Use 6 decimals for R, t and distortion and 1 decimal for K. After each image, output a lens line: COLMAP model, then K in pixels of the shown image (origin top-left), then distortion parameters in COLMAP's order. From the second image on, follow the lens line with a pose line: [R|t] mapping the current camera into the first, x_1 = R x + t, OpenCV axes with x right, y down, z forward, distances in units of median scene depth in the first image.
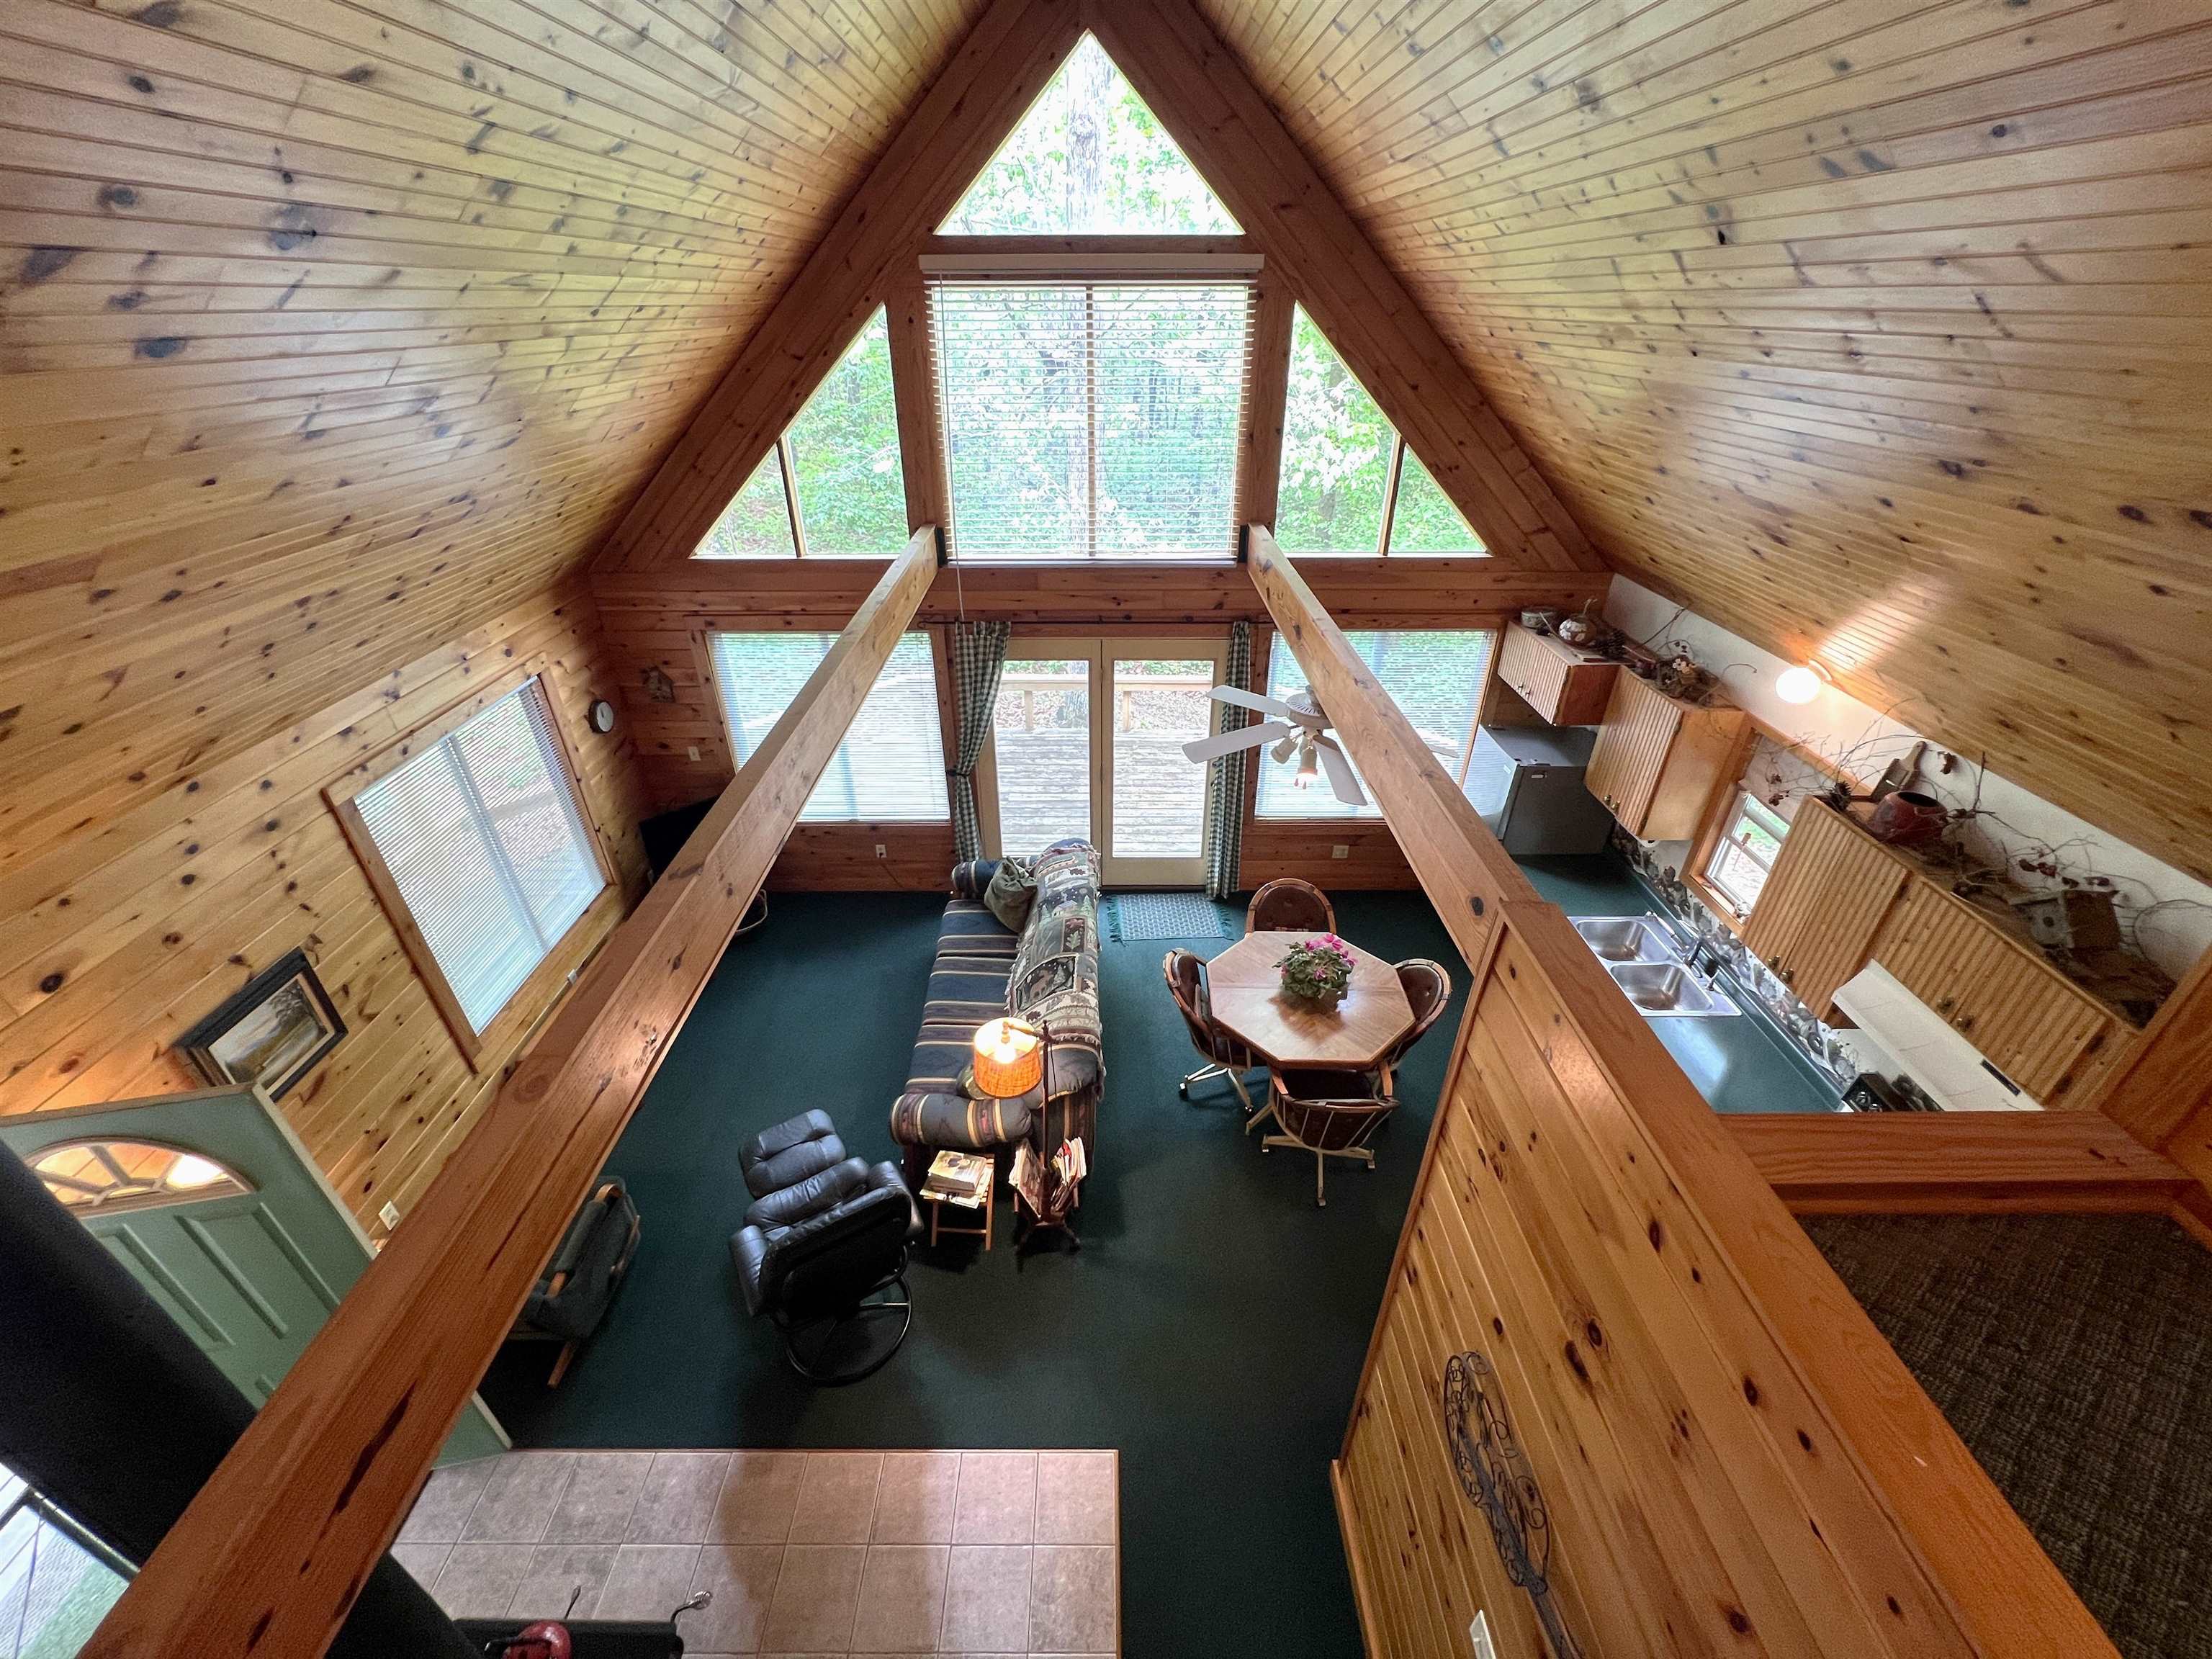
lens RADIAL K [[882.9, 0, 1104.8], [0, 882.9, 823.8], [0, 0, 1]] dist [0.001852, 0.000047]
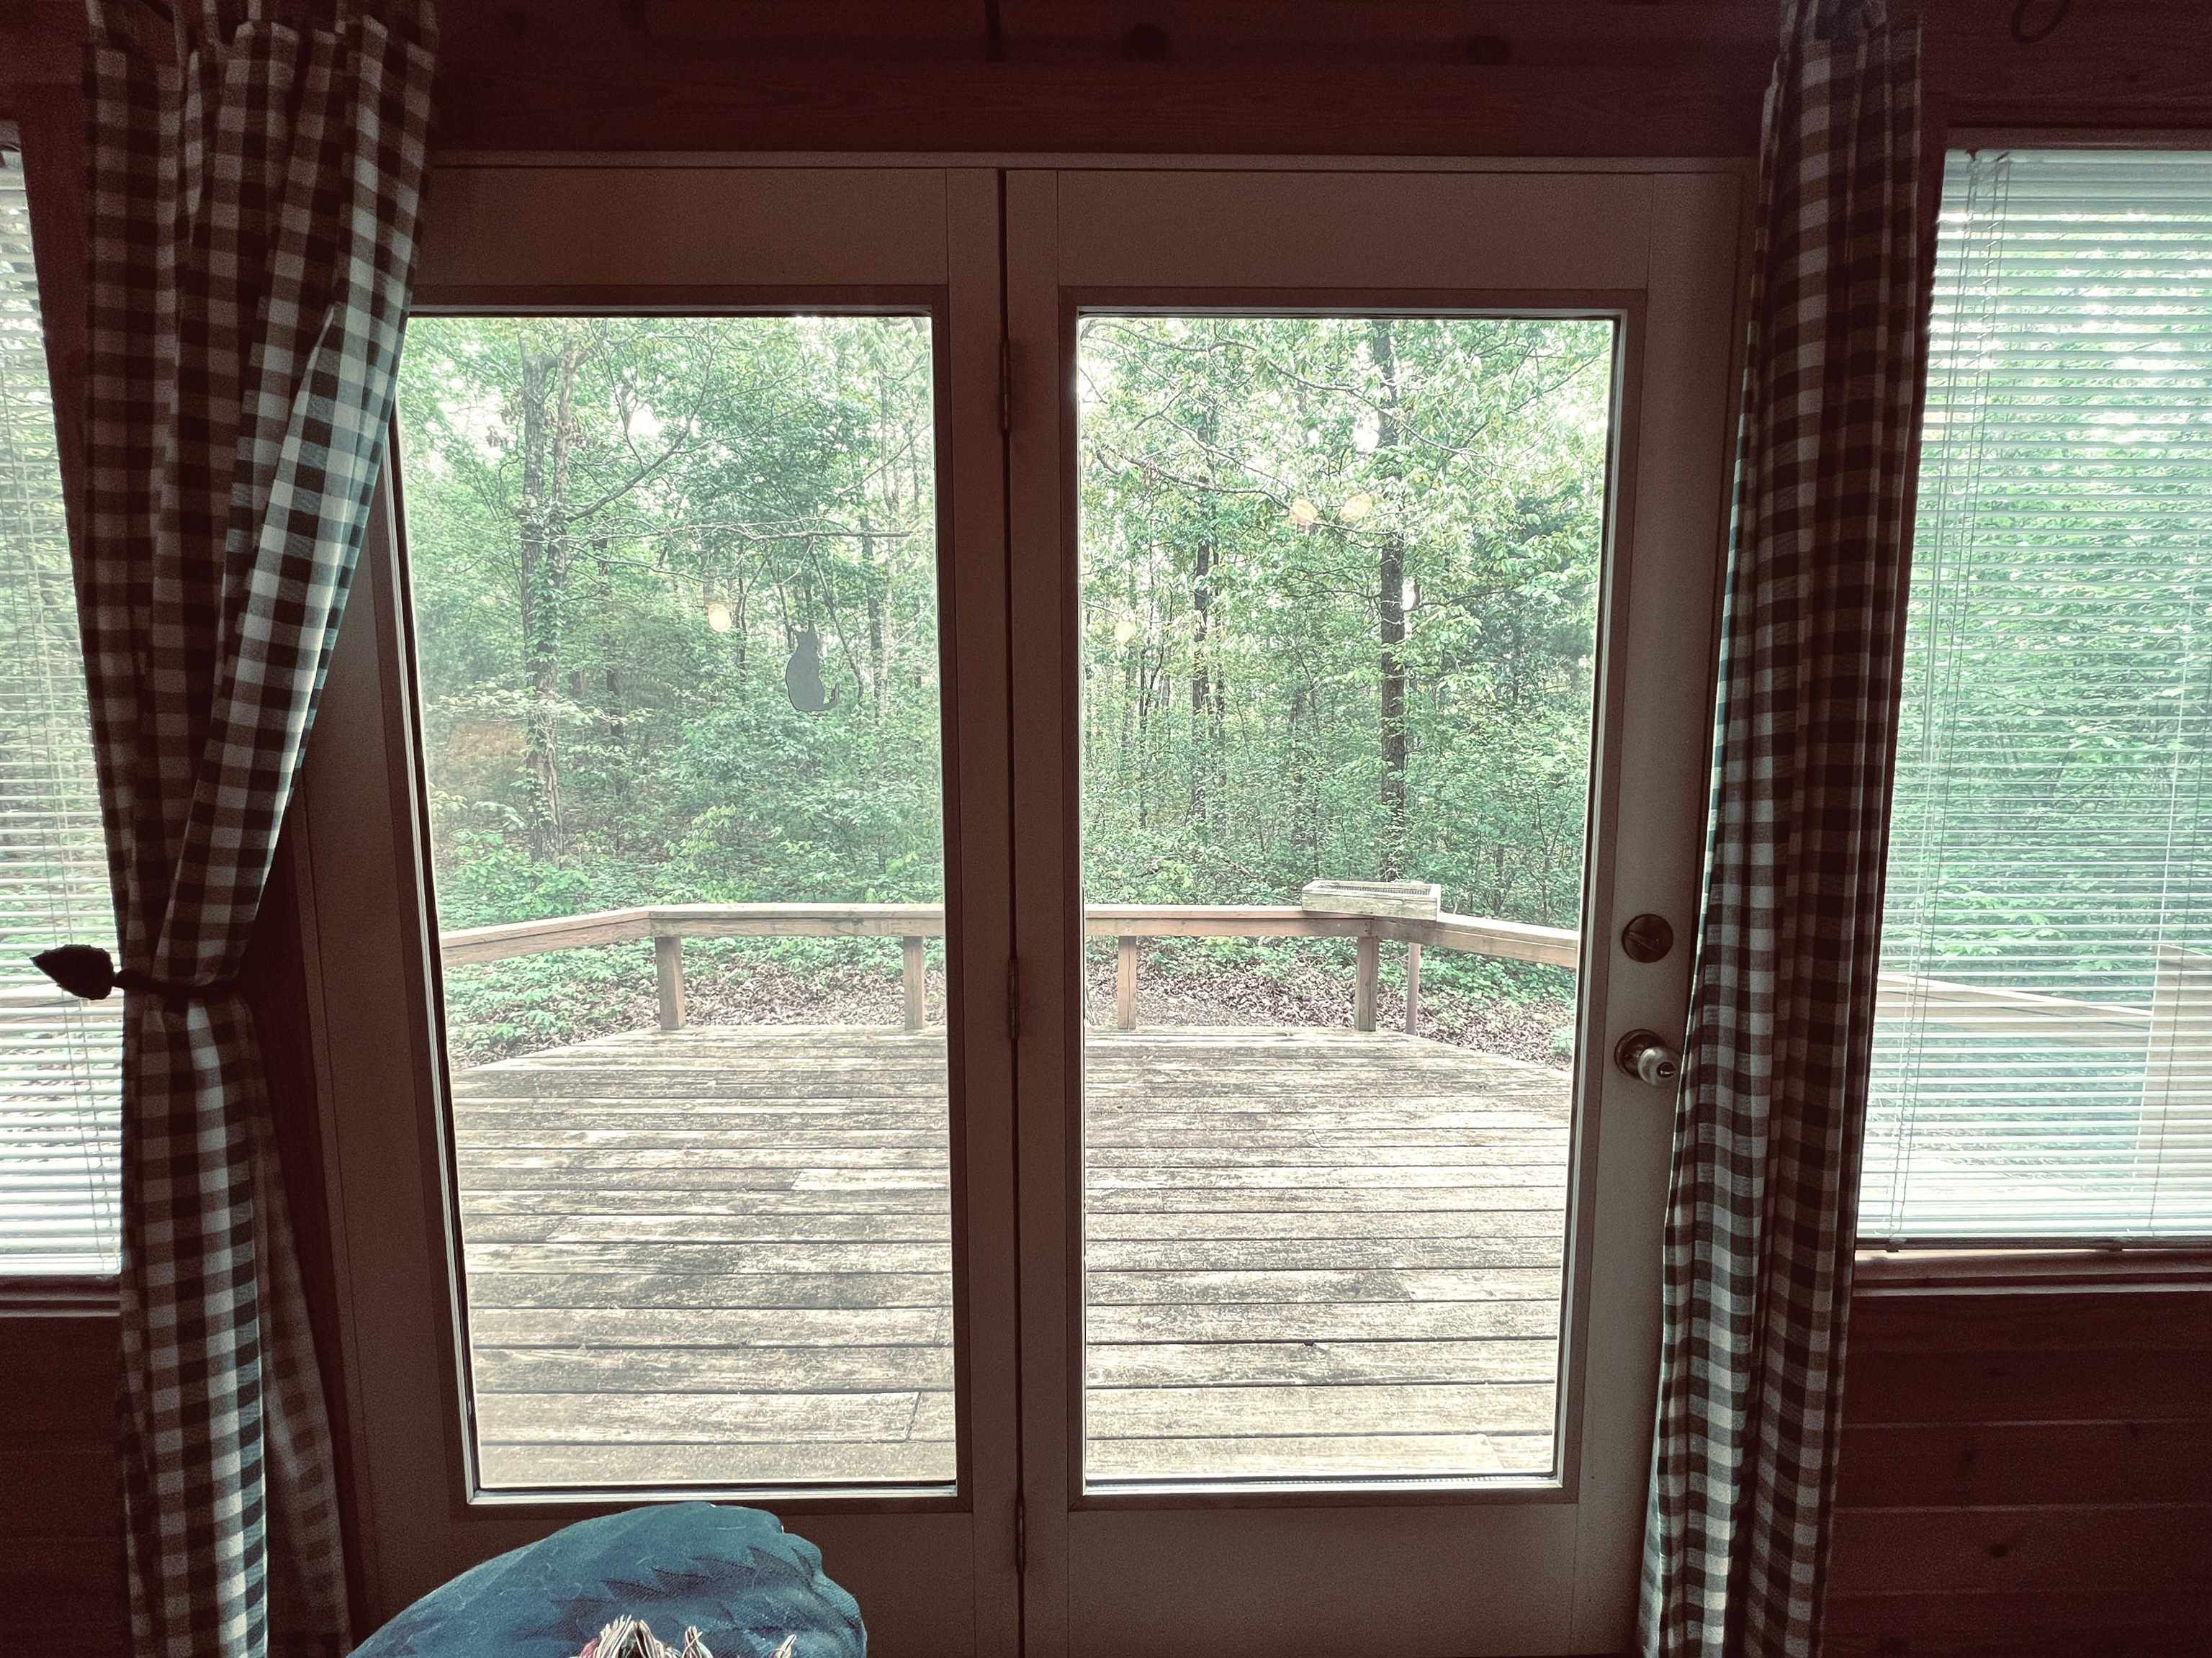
lens RADIAL K [[882.8, 0, 1104.8], [0, 882.8, 823.3], [0, 0, 1]] dist [0.001852, 0.000047]
pose [[0.999916, -0.005430, 0.011807, 0.010141], [0.009920, 0.905819, -0.423548, -0.009709], [-0.008395, 0.423629, 0.905797, 0.654083]]
